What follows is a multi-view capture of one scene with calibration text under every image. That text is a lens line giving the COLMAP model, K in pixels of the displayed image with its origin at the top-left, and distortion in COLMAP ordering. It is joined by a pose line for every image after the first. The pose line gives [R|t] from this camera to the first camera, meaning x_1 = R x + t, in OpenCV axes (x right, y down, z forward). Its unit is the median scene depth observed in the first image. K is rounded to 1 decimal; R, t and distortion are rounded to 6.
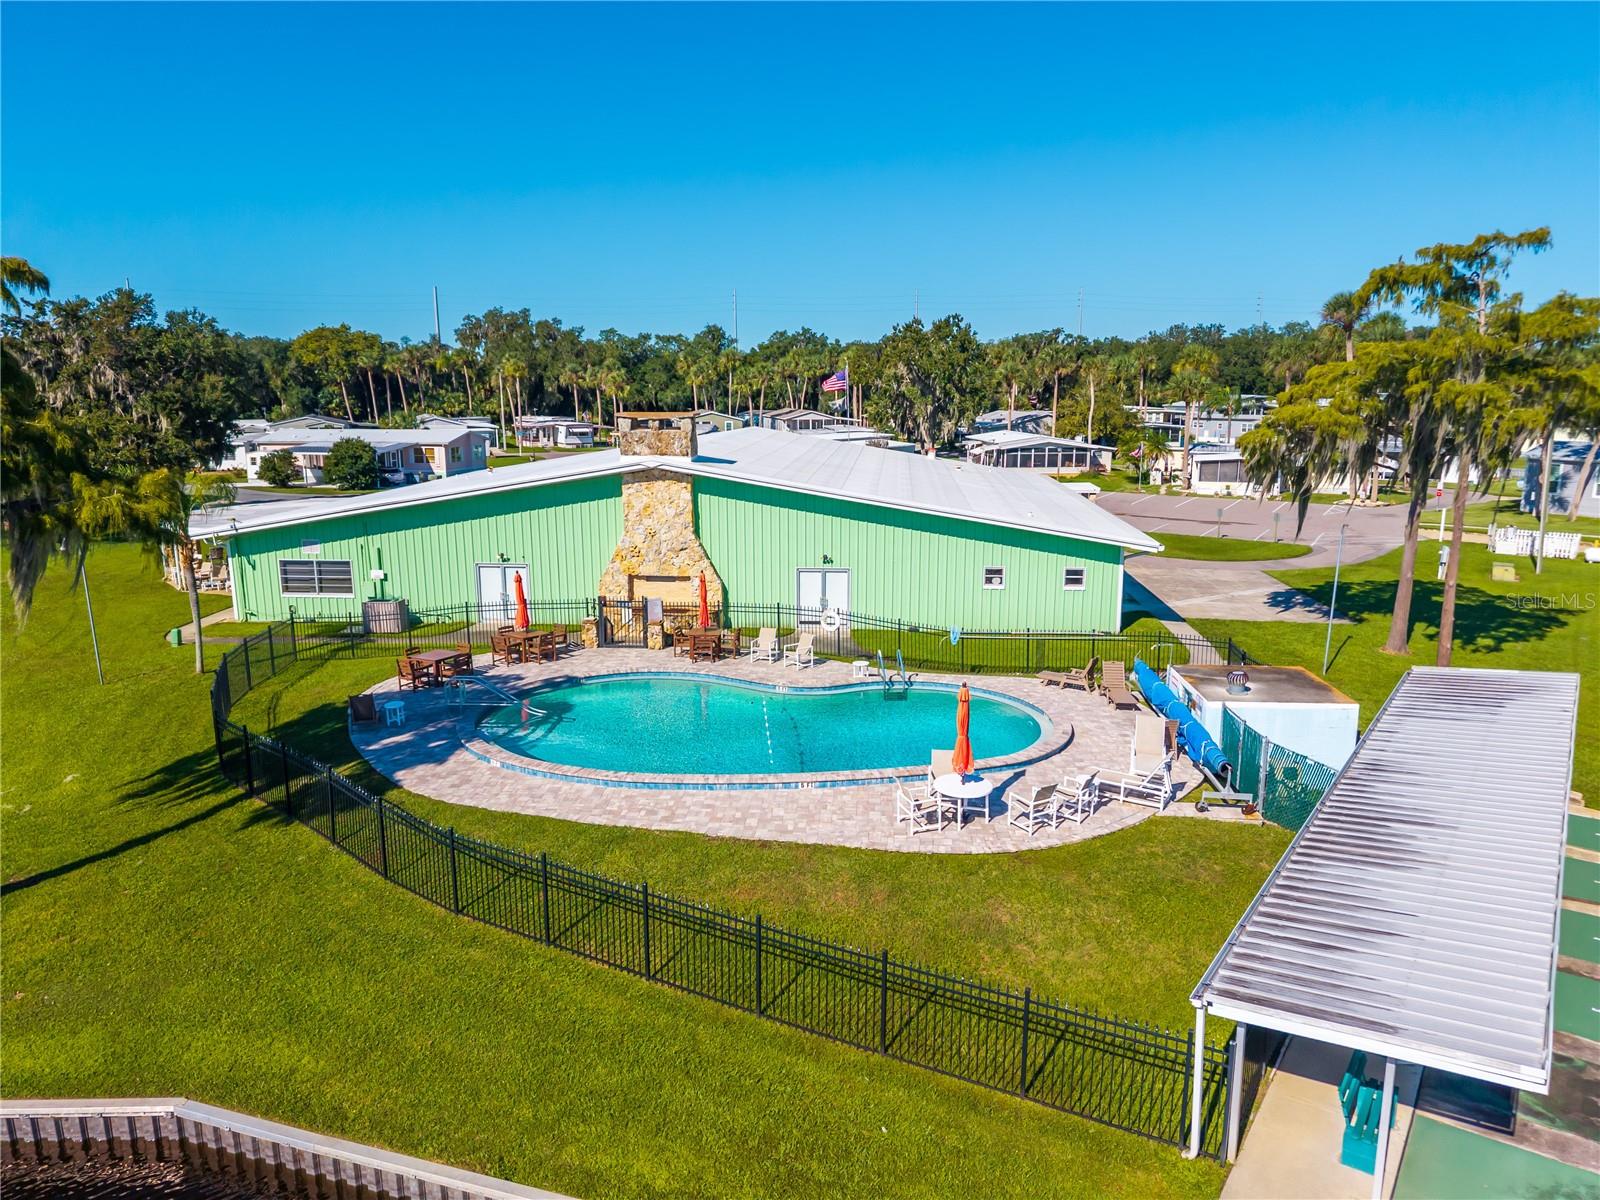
lens RADIAL K [[1062.2, 0, 800.0], [0, 1062.2, 600.0], [0, 0, 1]] dist [0.104149, -0.133555]
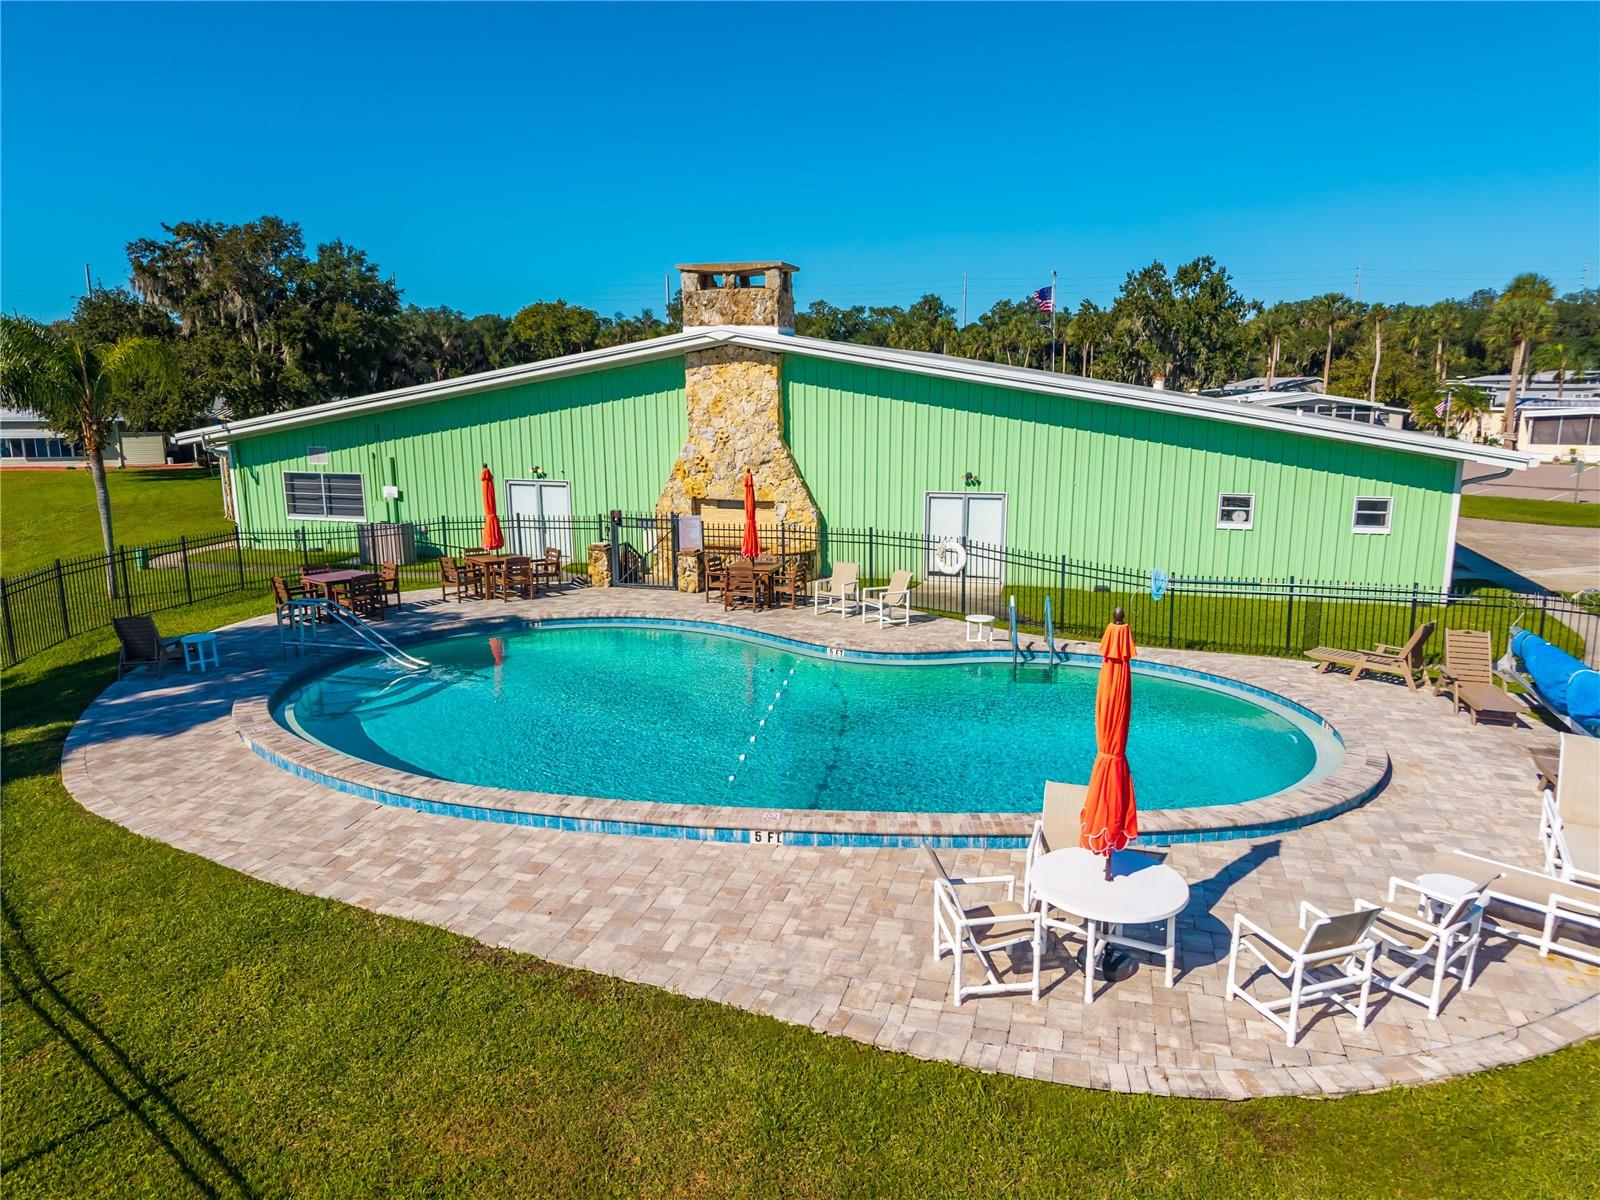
lens RADIAL K [[1066.4, 0, 800.0], [0, 1066.4, 600.0], [0, 0, 1]] dist [0.041180, -0.047444]
pose [[0.976917, 0.041197, -0.209610, 0.065120], [-0.041156, 0.999142, 0.004560, 0.040318], [0.209618, 0.004172, 0.977774, 0.321909]]
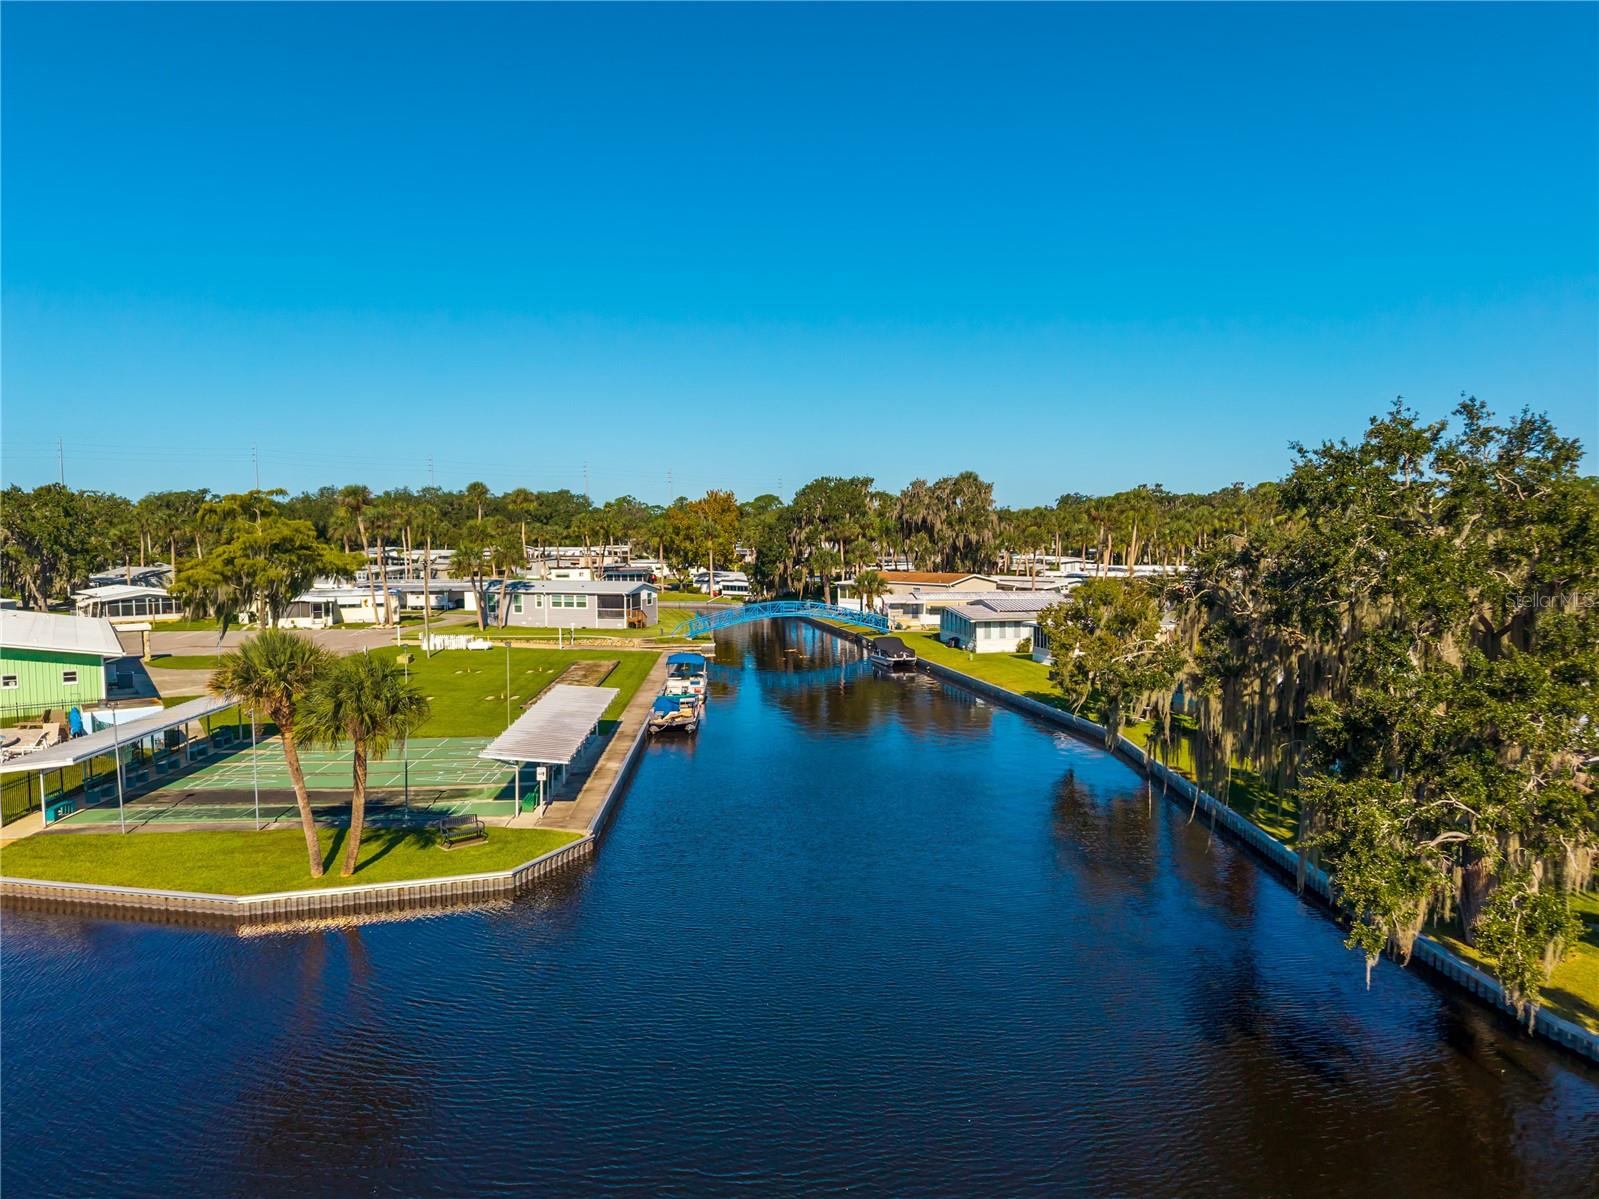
lens RADIAL K [[1061.6, 0, 799.5], [0, 1061.6, 599.5], [0, 0, 1]] dist [0.104149, -0.133555]
pose [[0.775725, -0.048762, 0.629185, 0.091870], [0.133307, 0.987174, -0.087849, 0.152625], [-0.616831, 0.152022, 0.772275, -0.938488]]
